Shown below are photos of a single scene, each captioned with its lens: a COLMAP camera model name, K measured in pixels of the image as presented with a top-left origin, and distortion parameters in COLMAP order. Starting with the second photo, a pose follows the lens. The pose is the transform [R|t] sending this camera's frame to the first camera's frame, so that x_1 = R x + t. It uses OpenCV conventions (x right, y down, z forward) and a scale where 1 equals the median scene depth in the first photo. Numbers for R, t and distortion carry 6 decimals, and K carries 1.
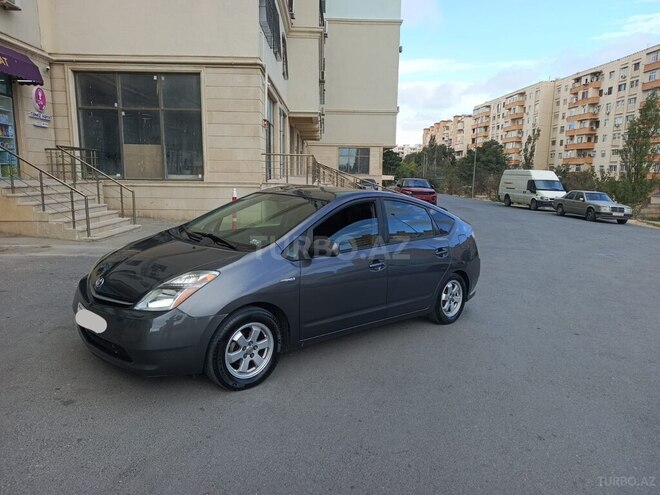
lens RADIAL K [[468.1, 0, 330.2], [0, 468.1, 249.4], [0, 0, 1]] dist [0.018162, -0.011028]
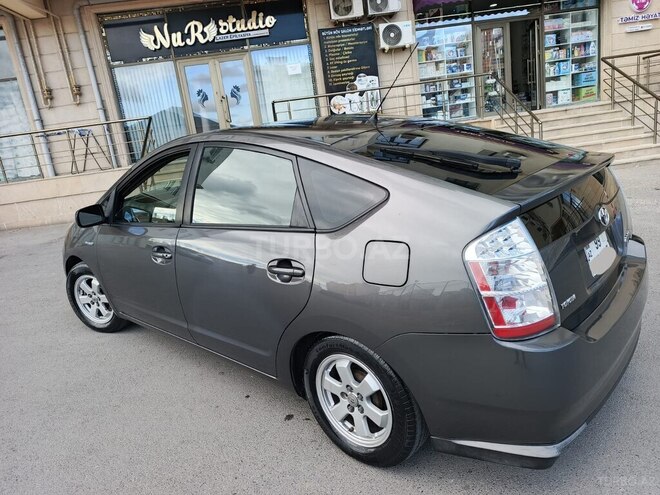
lens RADIAL K [[468.1, 0, 330.2], [0, 468.1, 249.6], [0, 0, 1]] dist [0.018162, -0.011028]
pose [[0.077973, 0.208929, -0.974817, 0.246253], [-0.030106, 0.977842, 0.207169, -0.037781], [0.996501, 0.013194, 0.082536, 0.389947]]
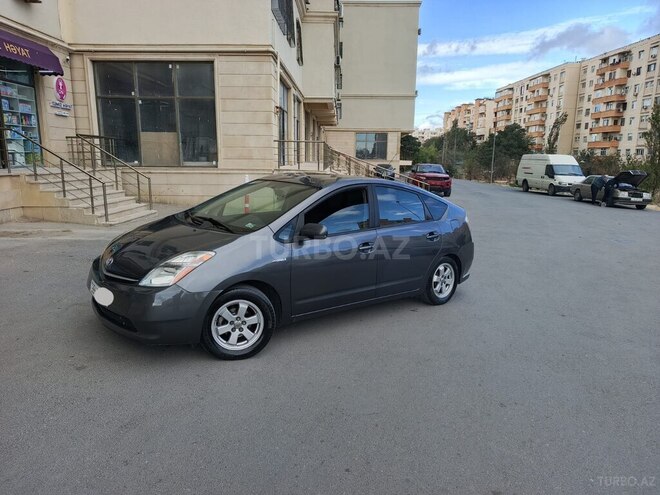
lens RADIAL K [[468.1, 0, 327.8], [0, 468.1, 249.5], [0, 0, 1]] dist [0.018162, -0.011028]
pose [[0.998998, 0.004035, -0.044572, 0.019644], [-0.002673, 0.999529, 0.030583, 0.001747], [0.044674, -0.030434, 0.998538, -0.021243]]
